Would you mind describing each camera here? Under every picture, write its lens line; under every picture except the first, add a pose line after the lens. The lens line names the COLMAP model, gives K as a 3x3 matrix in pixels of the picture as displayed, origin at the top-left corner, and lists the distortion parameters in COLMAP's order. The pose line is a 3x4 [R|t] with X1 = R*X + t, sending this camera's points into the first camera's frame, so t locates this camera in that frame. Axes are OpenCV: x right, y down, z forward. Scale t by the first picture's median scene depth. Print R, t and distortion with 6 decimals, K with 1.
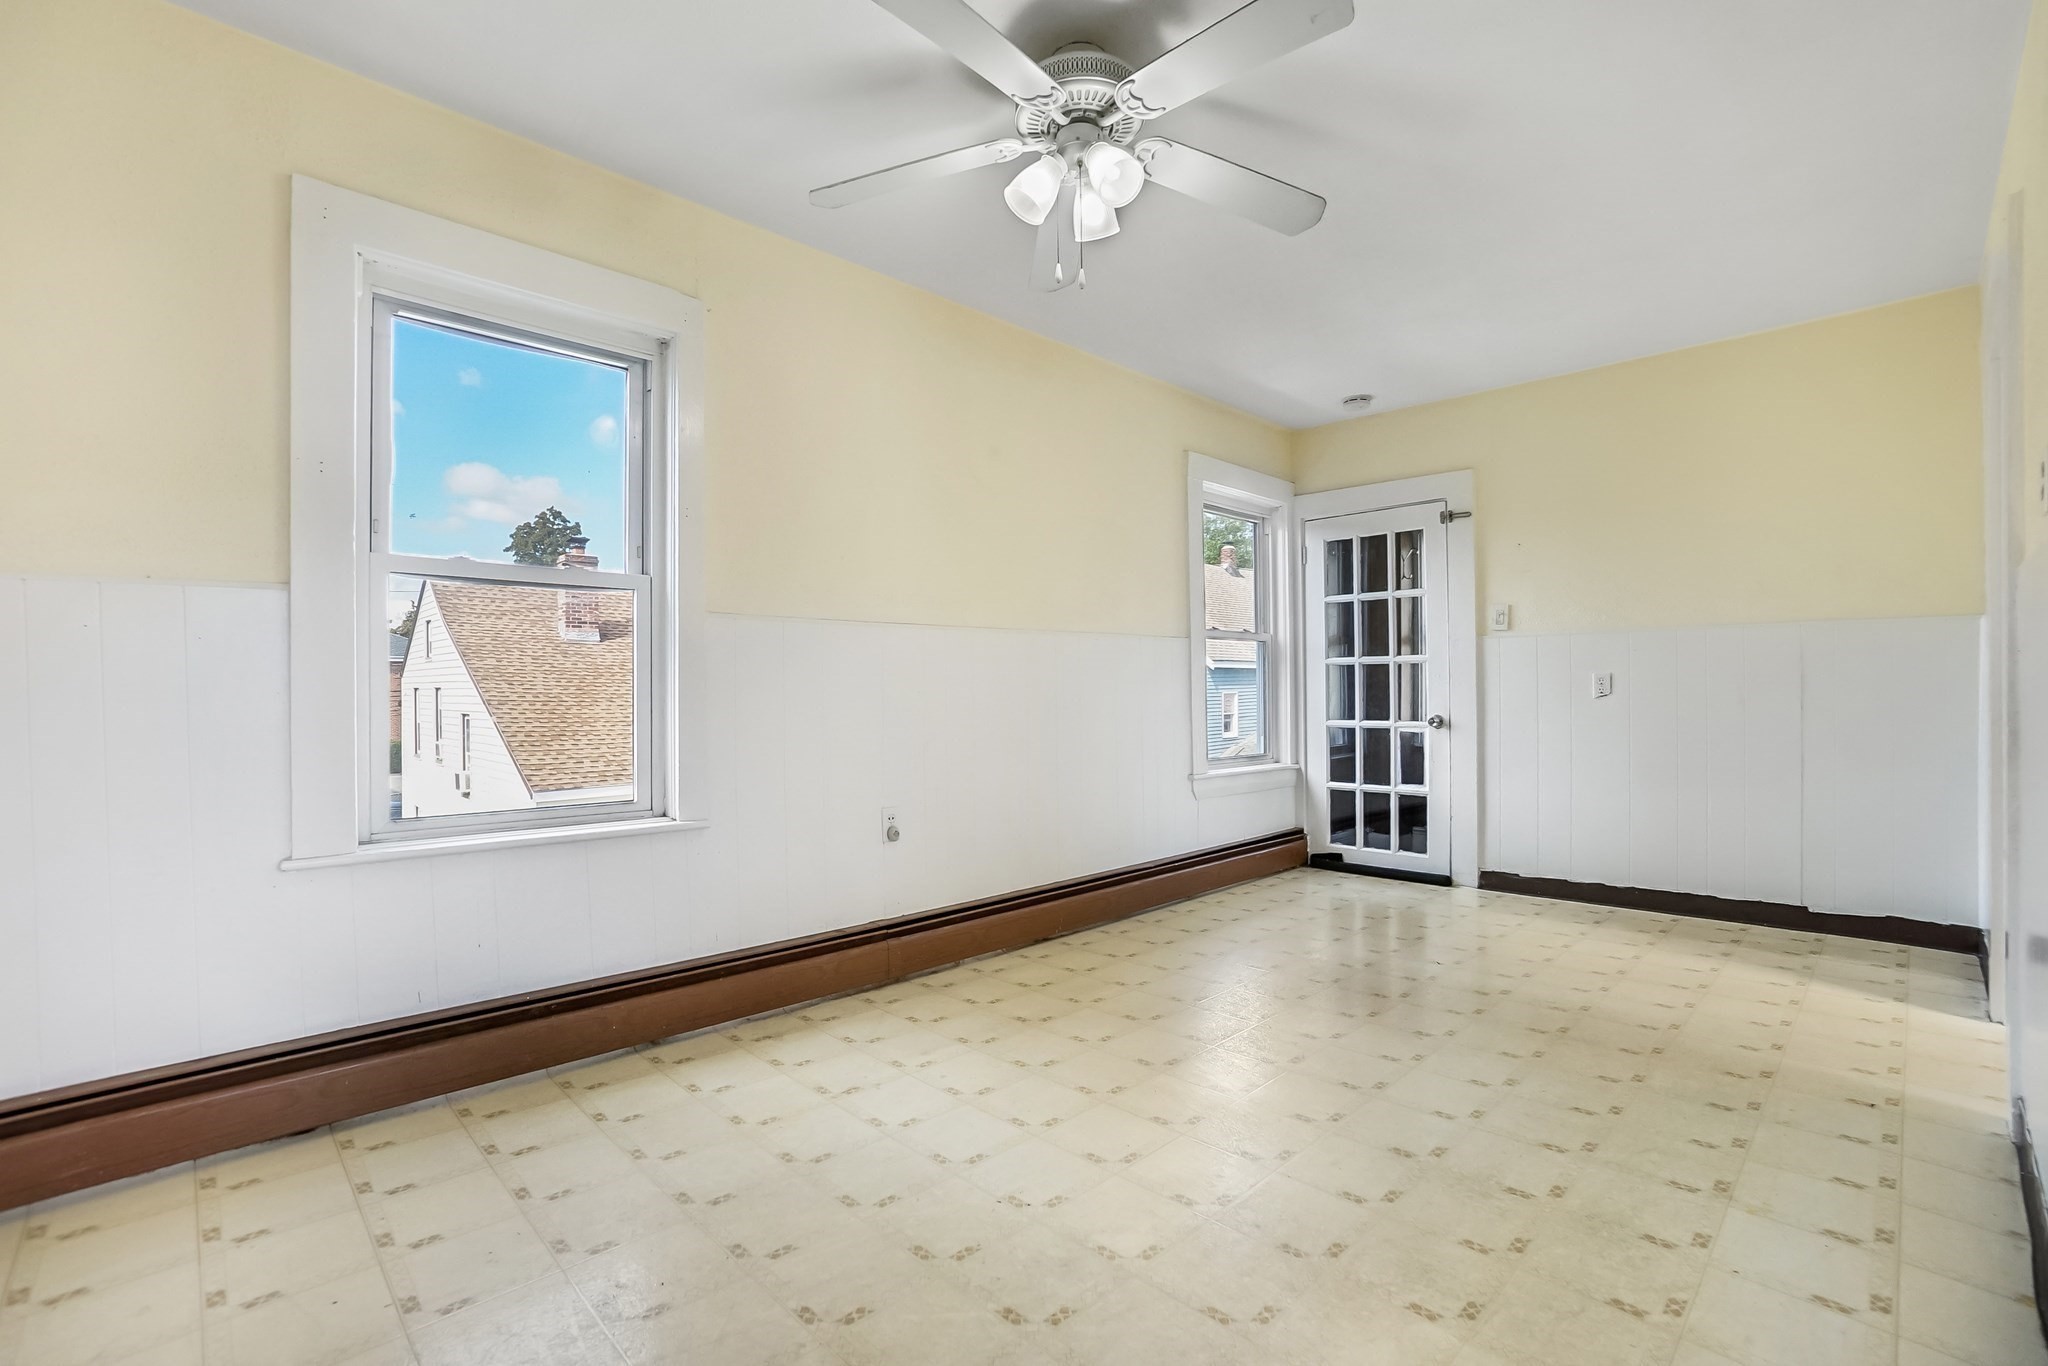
lens RADIAL K [[915.8, 0, 1011.7], [0, 915.8, 690.2], [0, 0, 1]] dist [-0.074612, 0.026576]
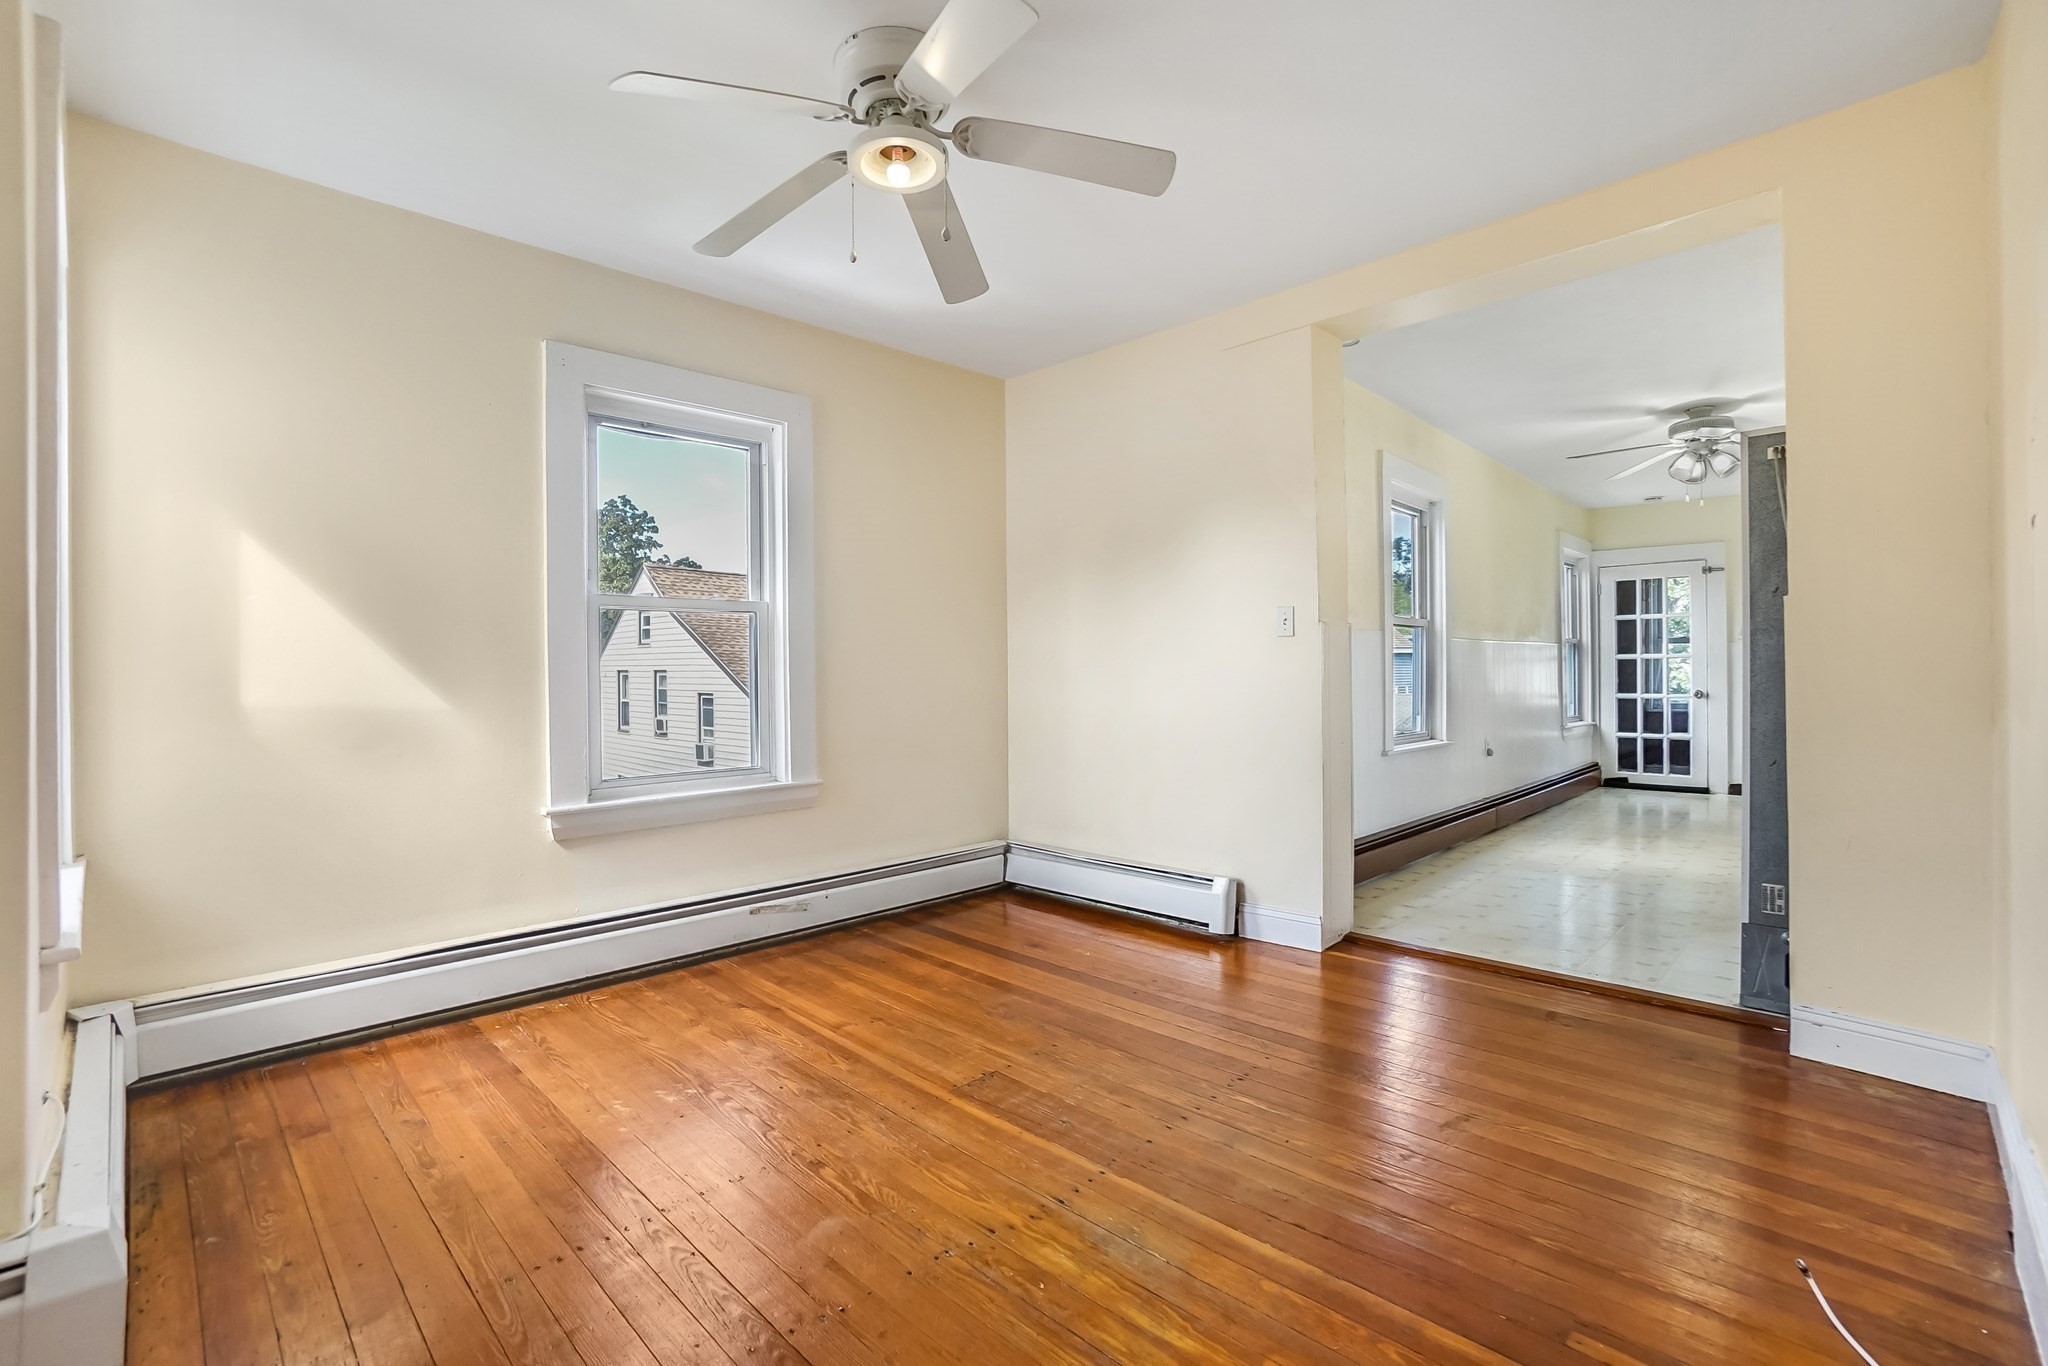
lens RADIAL K [[905.7, 0, 1009.9], [0, 905.7, 671.7], [0, 0, 1]] dist [-0.064545, 0.020399]
pose [[0.999916, -0.000794, 0.012938, -1.118813], [0.000738, 0.999990, 0.004306, -0.019477], [-0.012942, -0.004296, 0.999907, -0.808892]]
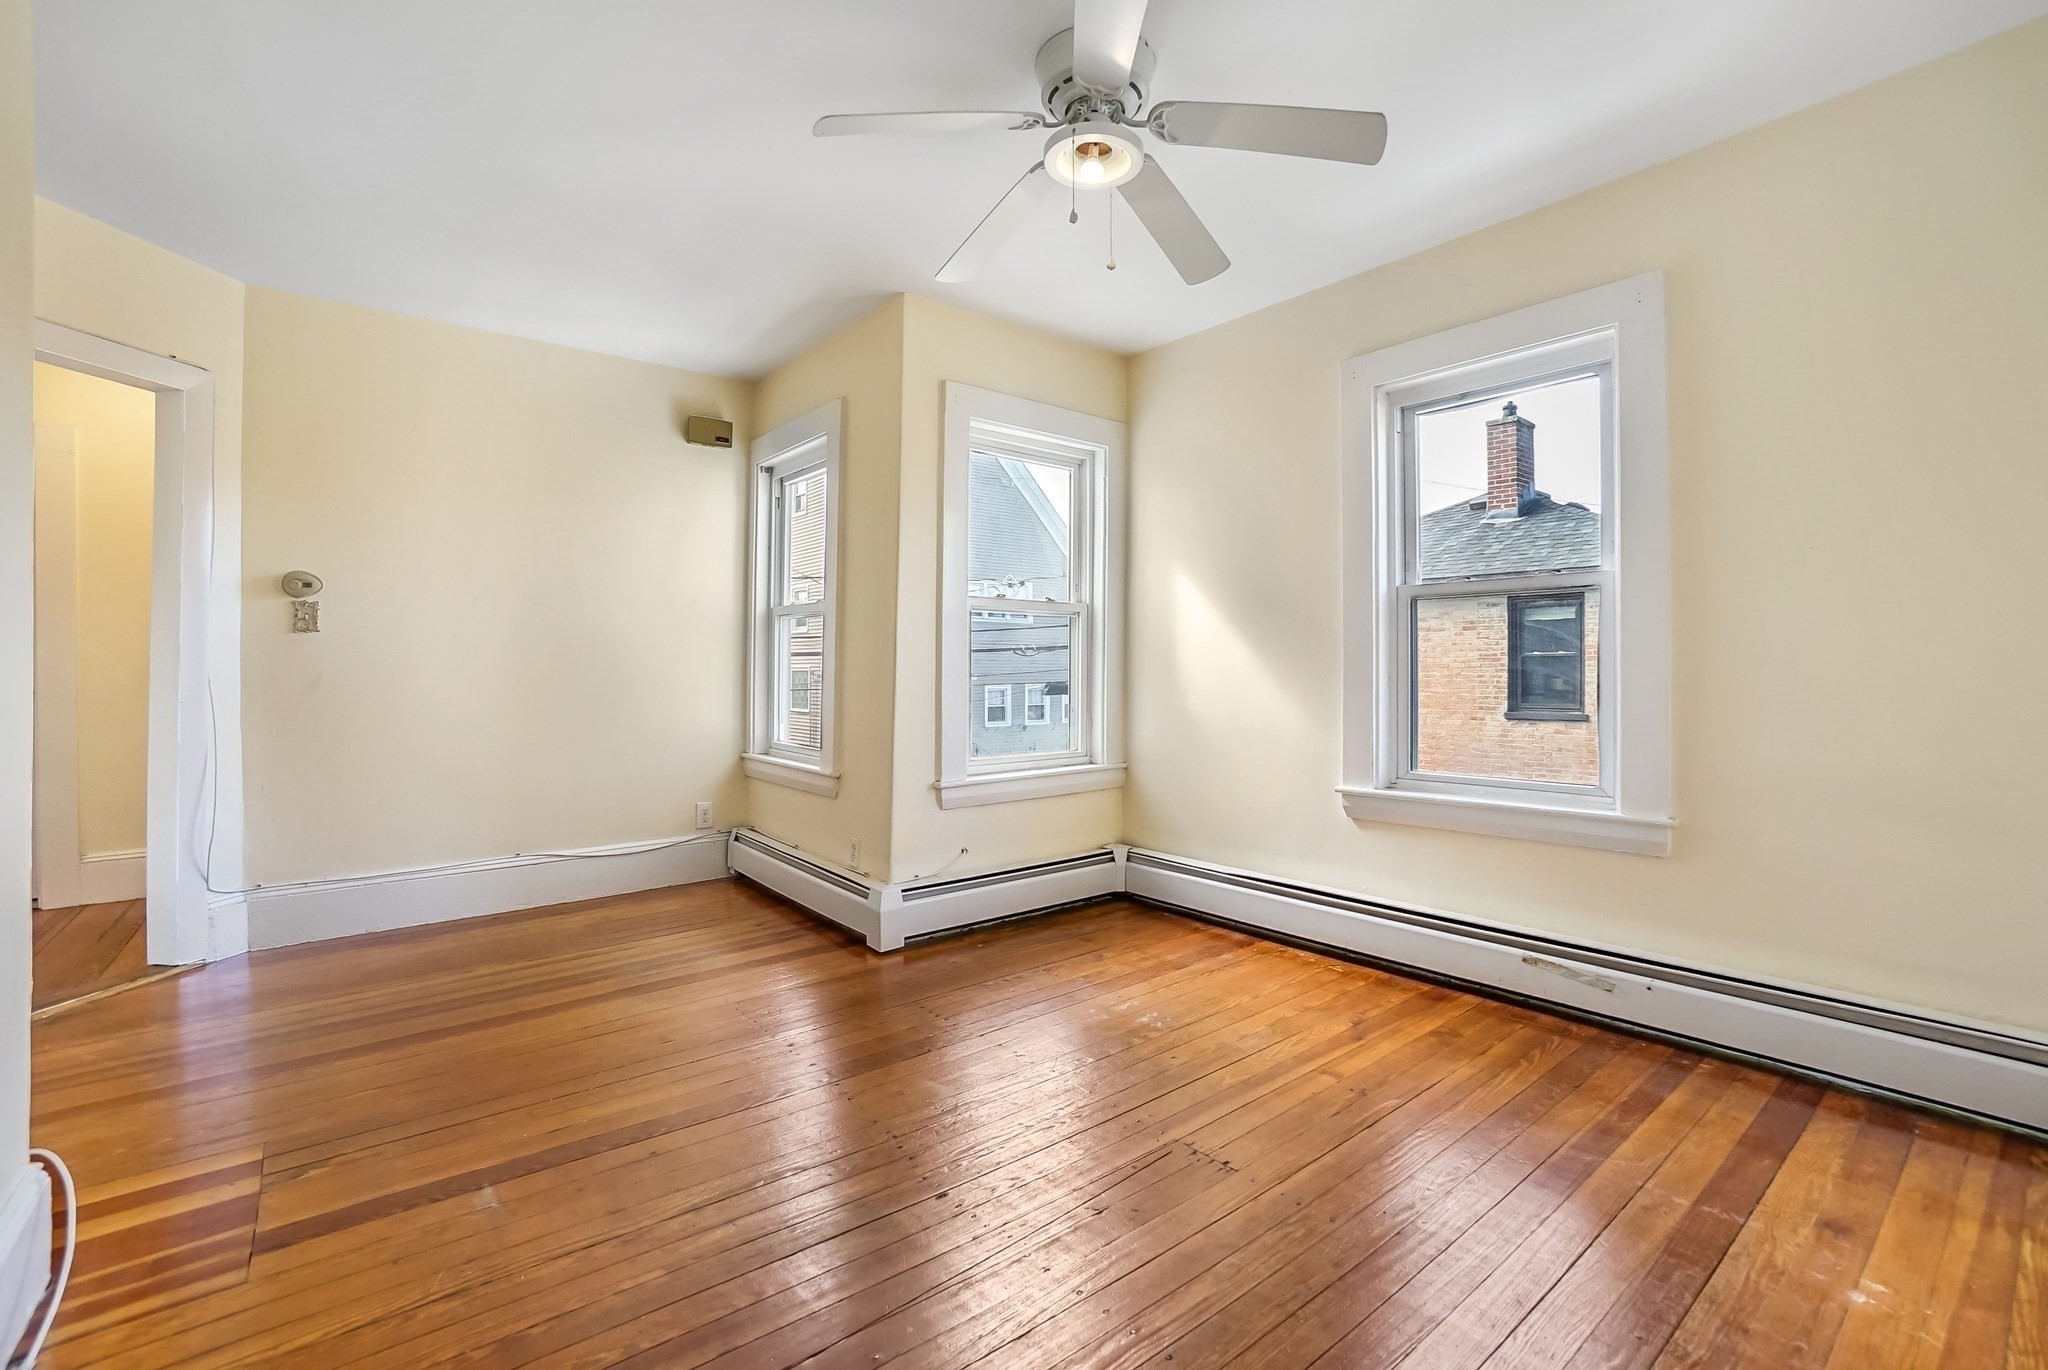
lens RADIAL K [[905.7, 0, 1009.9], [0, 905.7, 673.7], [0, 0, 1]] dist [-0.064545, 0.020399]
pose [[-0.079637, 0.017923, -0.996663, -0.553778], [0.000440, 0.999839, 0.017945, -0.018027], [0.996824, 0.000991, -0.079632, -0.183504]]
